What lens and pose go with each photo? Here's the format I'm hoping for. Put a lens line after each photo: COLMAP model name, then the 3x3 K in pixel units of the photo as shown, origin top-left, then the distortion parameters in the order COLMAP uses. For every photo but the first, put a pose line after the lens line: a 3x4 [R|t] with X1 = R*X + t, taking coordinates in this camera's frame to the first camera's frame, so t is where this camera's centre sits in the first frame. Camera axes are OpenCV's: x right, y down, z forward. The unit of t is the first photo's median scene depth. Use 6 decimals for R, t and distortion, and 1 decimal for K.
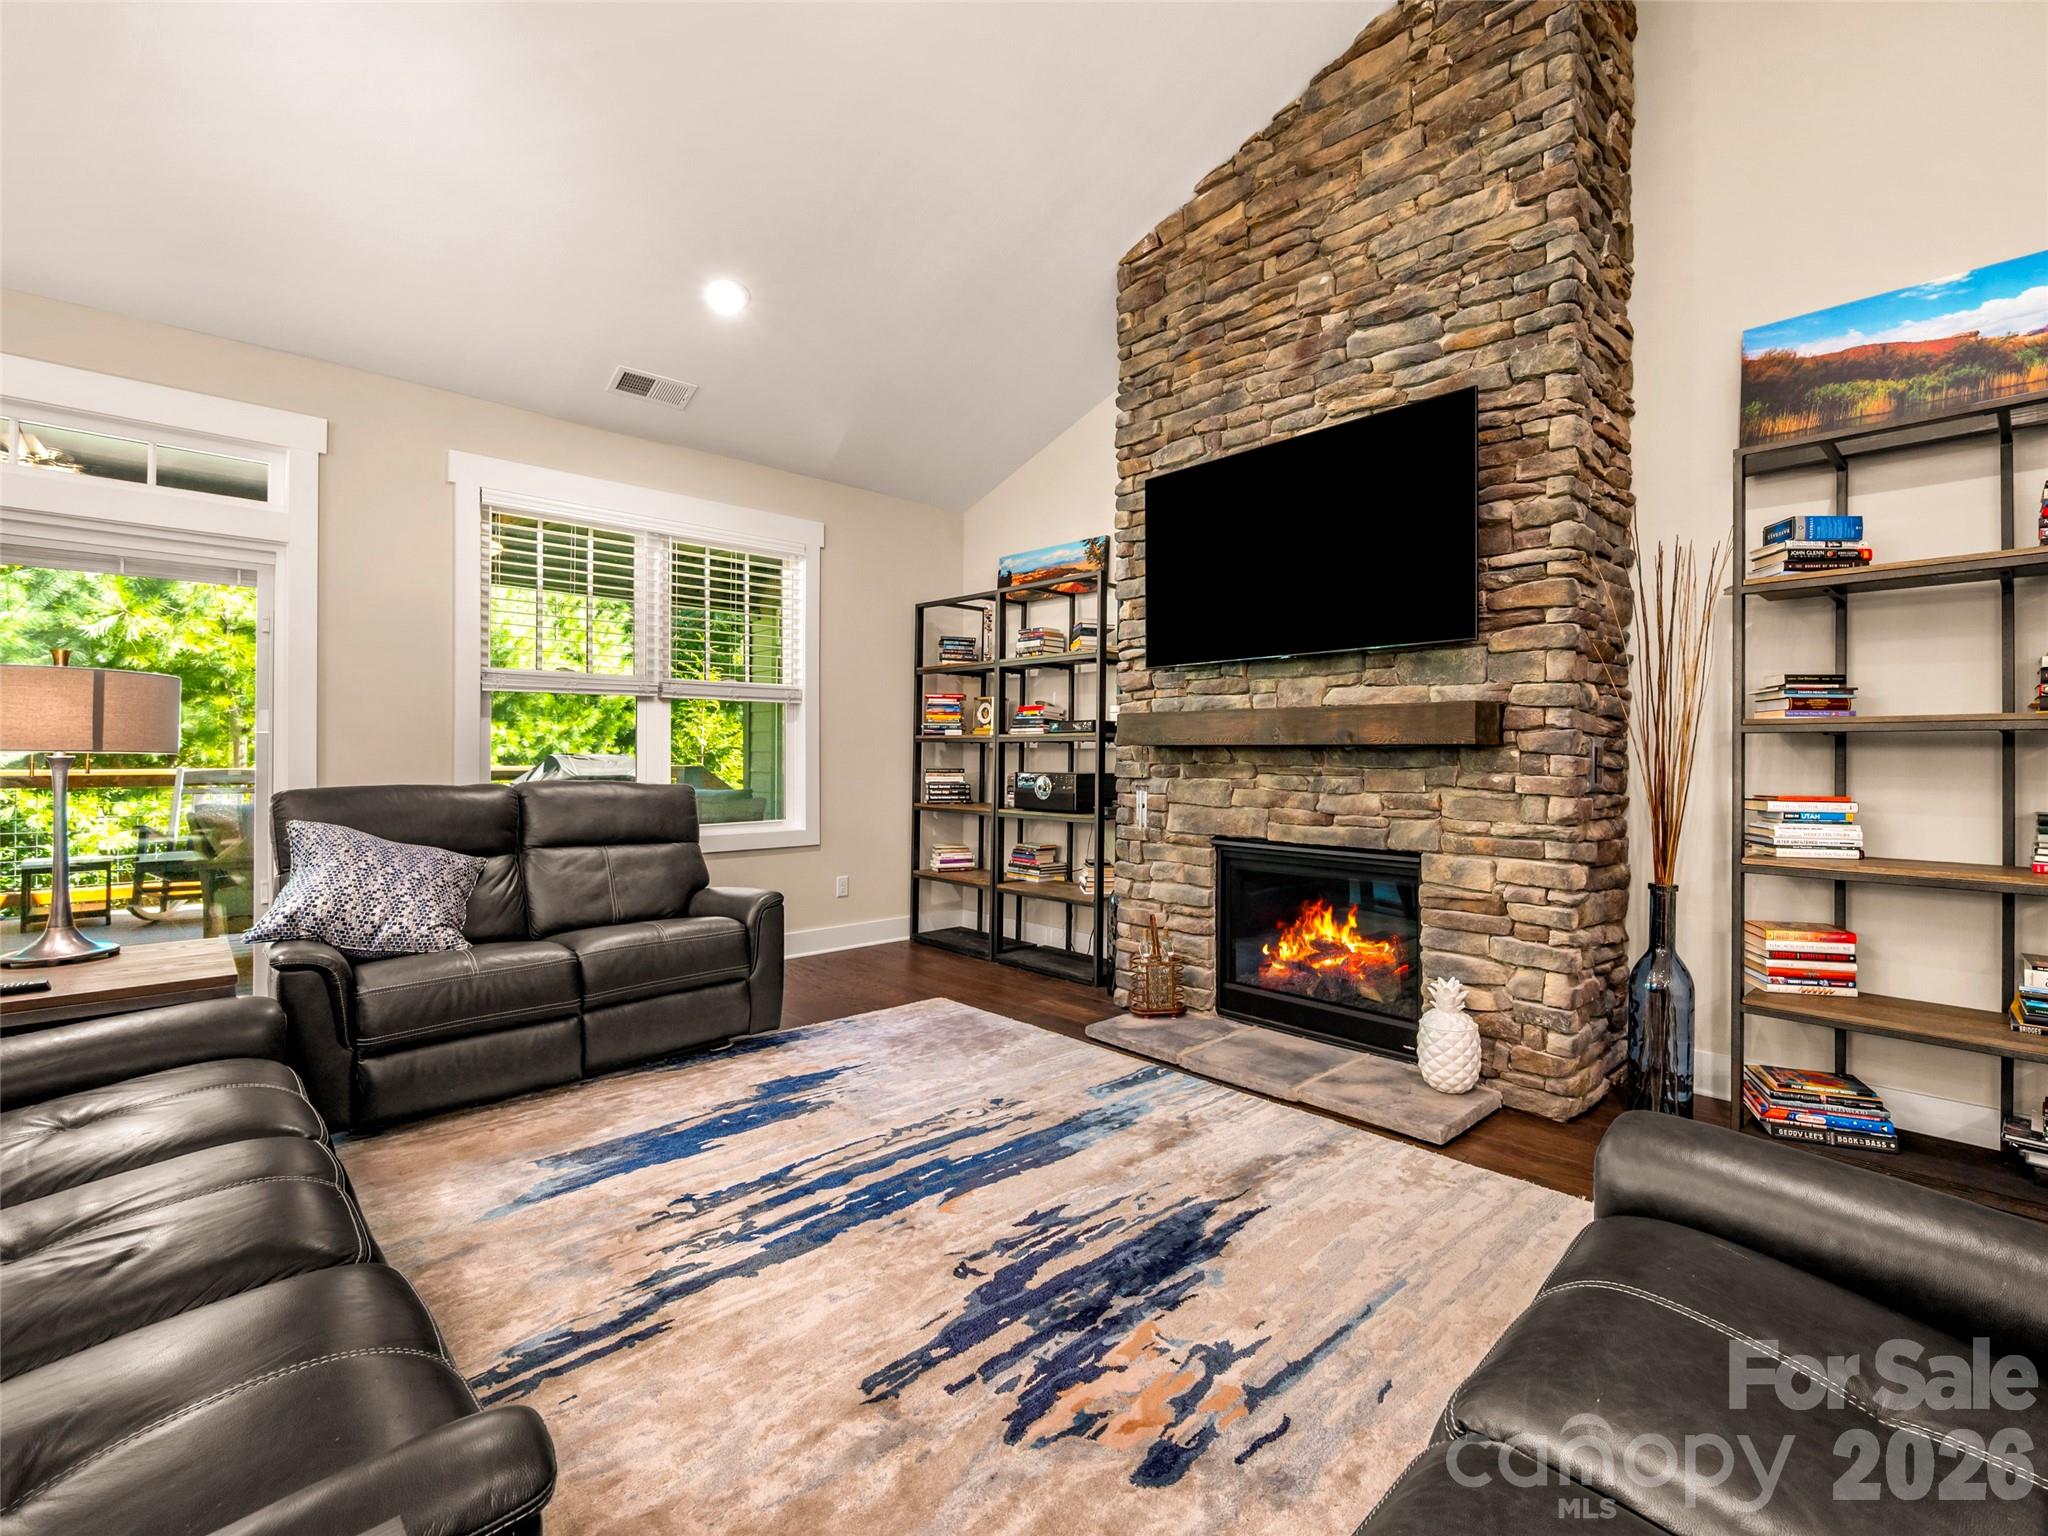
lens RADIAL K [[911.9, 0, 1079.7], [0, 911.9, 748.9], [0, 0, 1]] dist [0.000234, -0.000337]
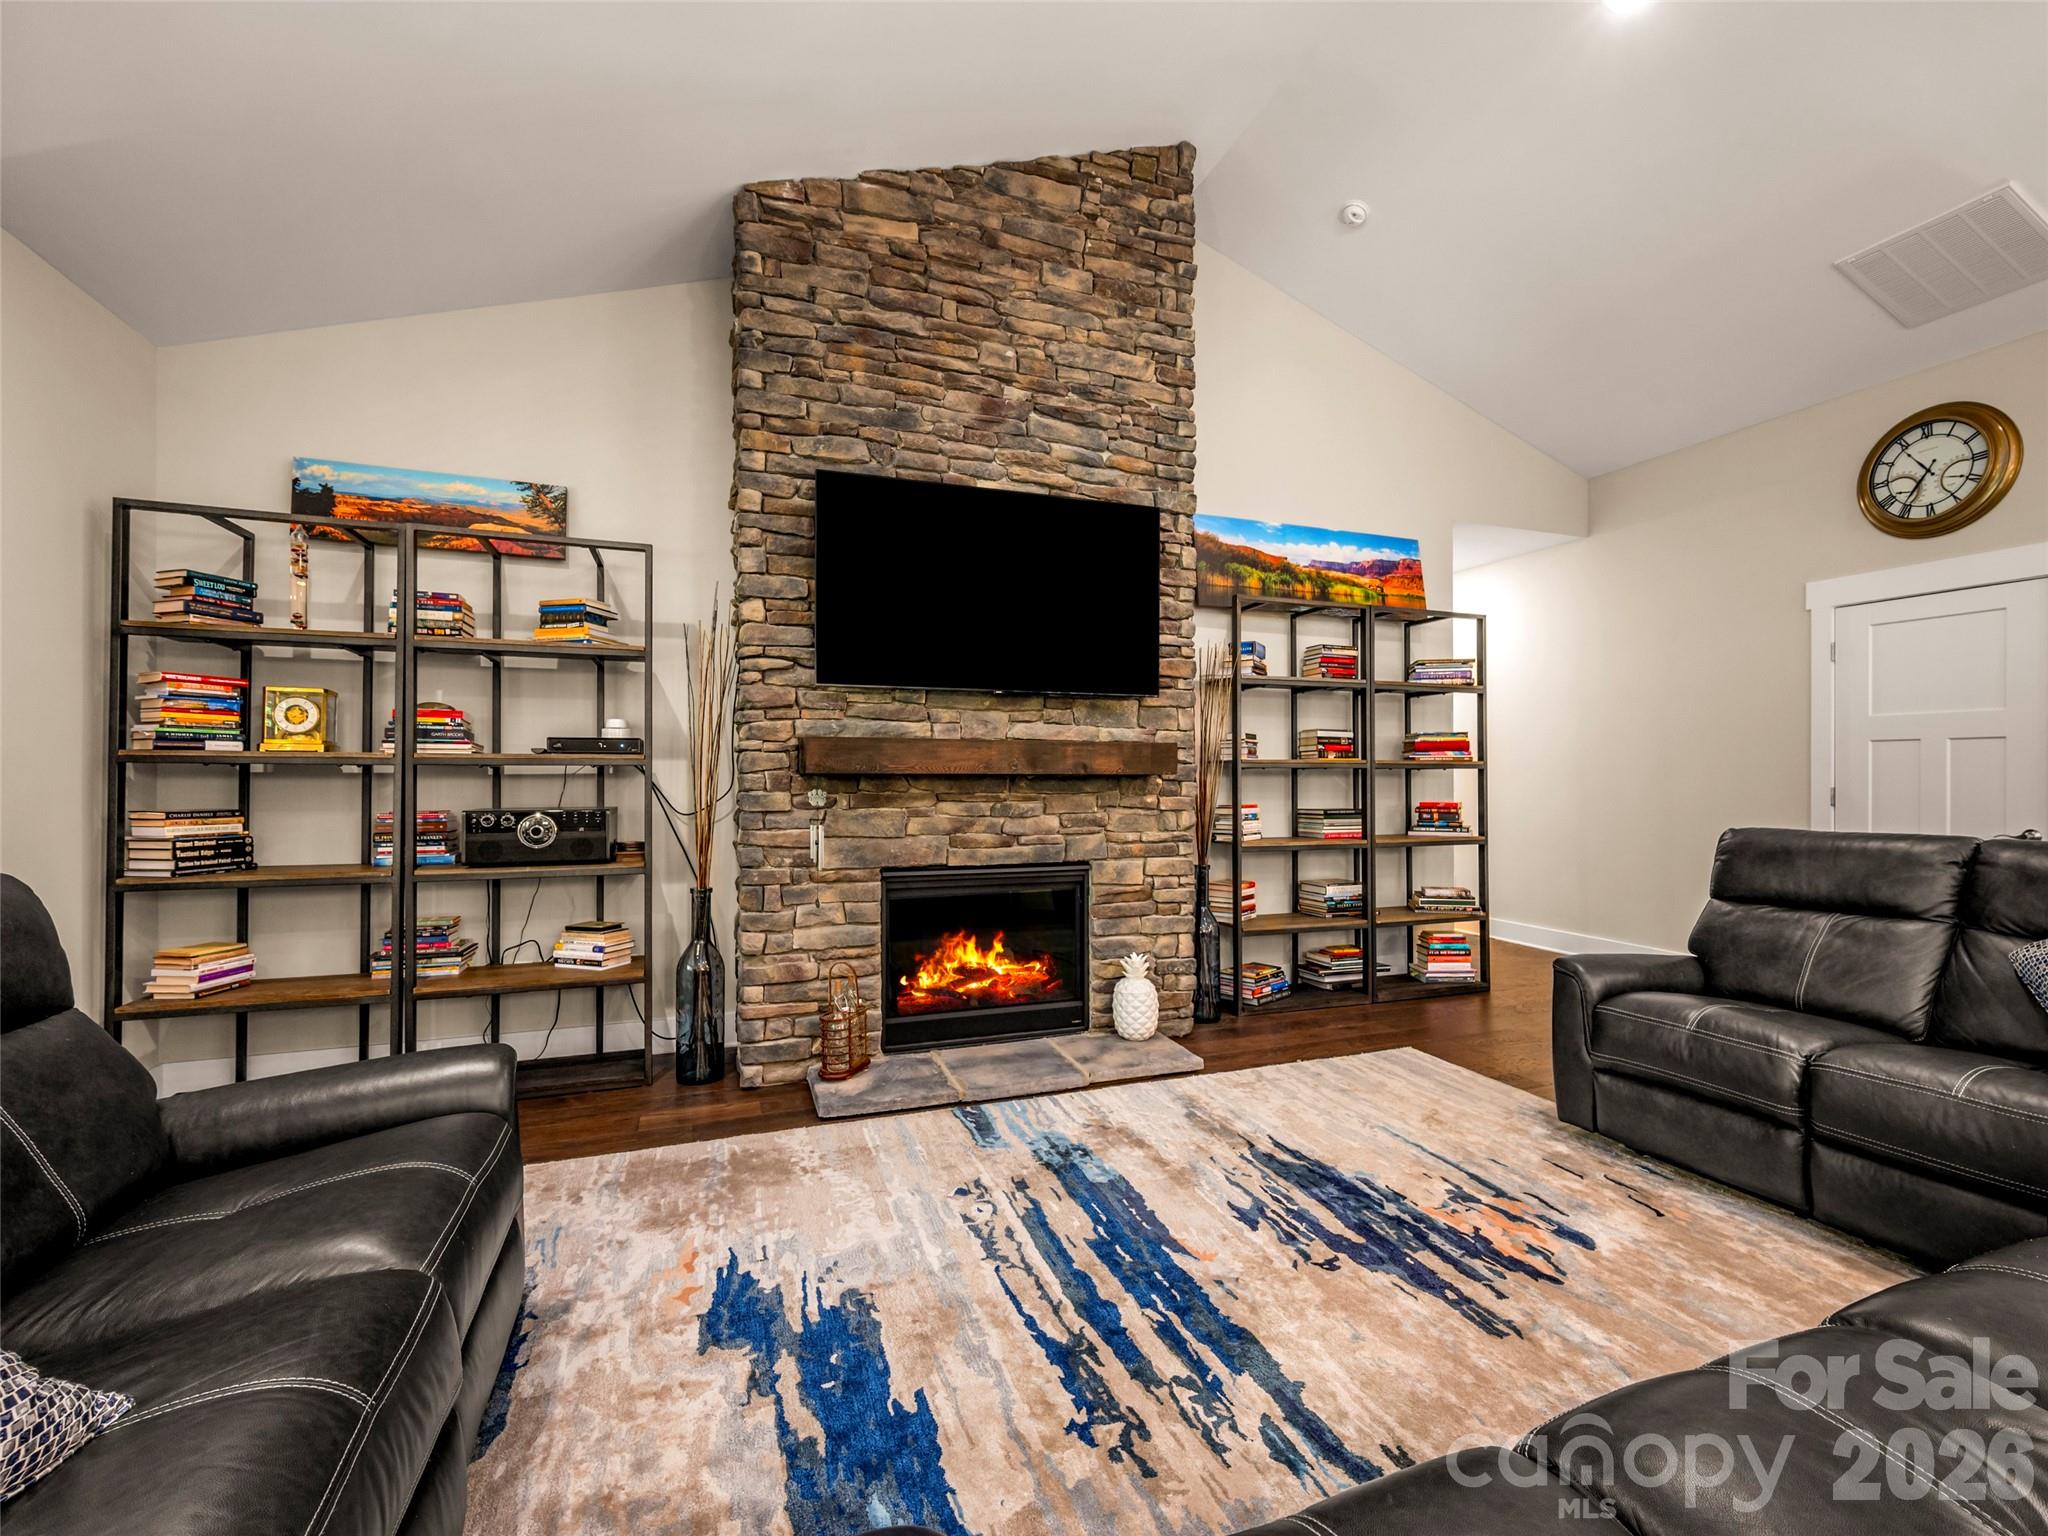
lens RADIAL K [[911.9, 0, 1065.3], [0, 911.9, 771.7], [0, 0, 1]] dist [0.000234, -0.000337]
pose [[0.412343, -0.000278, 0.911029, -0.797172], [-0.005088, 0.999984, 0.002608, -0.011224], [-0.911014, -0.005711, 0.412335, 0.536902]]
